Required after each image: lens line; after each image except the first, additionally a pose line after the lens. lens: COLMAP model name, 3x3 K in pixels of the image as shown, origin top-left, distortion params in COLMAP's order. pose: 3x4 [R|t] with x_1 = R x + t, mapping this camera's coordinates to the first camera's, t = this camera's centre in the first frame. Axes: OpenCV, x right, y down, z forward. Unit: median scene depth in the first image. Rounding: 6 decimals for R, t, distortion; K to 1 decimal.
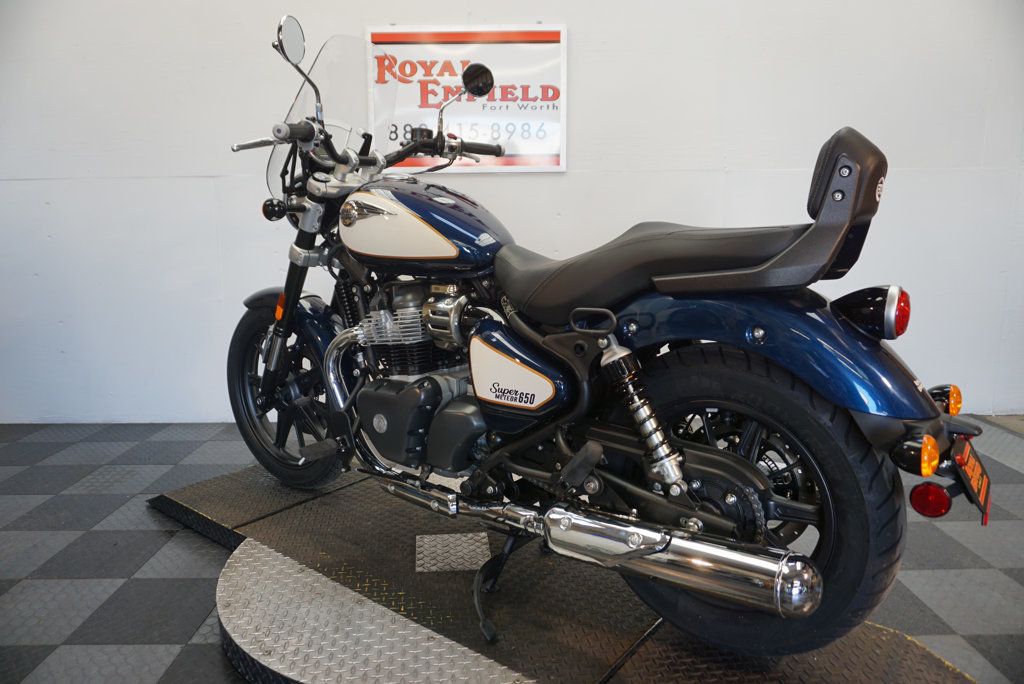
lens RADIAL K [[675.8, 0, 502.8], [0, 675.8, 345.9], [0, 0, 1]] dist [-0.036844, 0.024488]
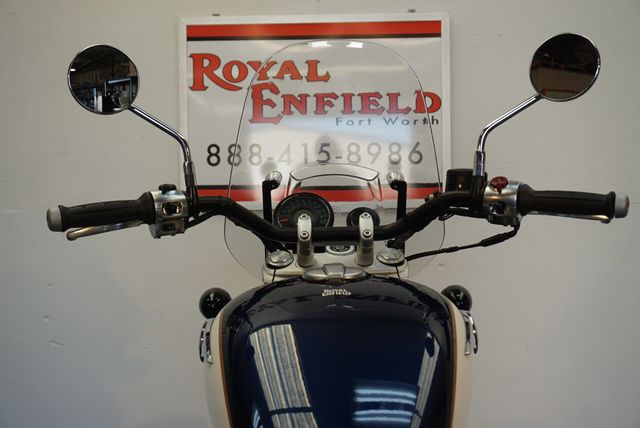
lens RADIAL K [[709.5, 0, 315.4], [0, 709.5, 237.0], [0, 0, 1]] dist [0.036846, 0.000000]
pose [[0.999930, -0.002948, -0.011500, -0.044802], [0.001122, 0.987804, -0.155696, -0.111389], [0.011818, 0.155673, 0.987738, 0.257593]]
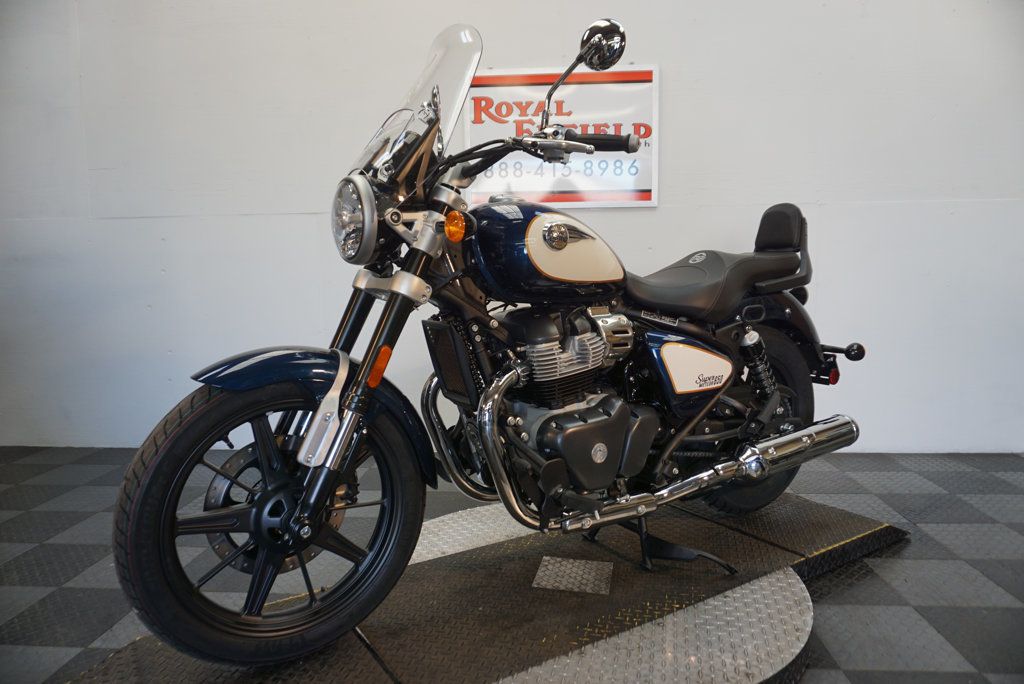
lens RADIAL K [[675.8, 0, 504.0], [0, 675.8, 347.8], [0, 0, 1]] dist [-0.036844, 0.024488]
pose [[0.997359, 0.005694, -0.072411, -0.064749], [-0.010014, 0.998182, -0.059437, 0.017834], [0.071941, 0.060006, 0.995602, -0.015710]]
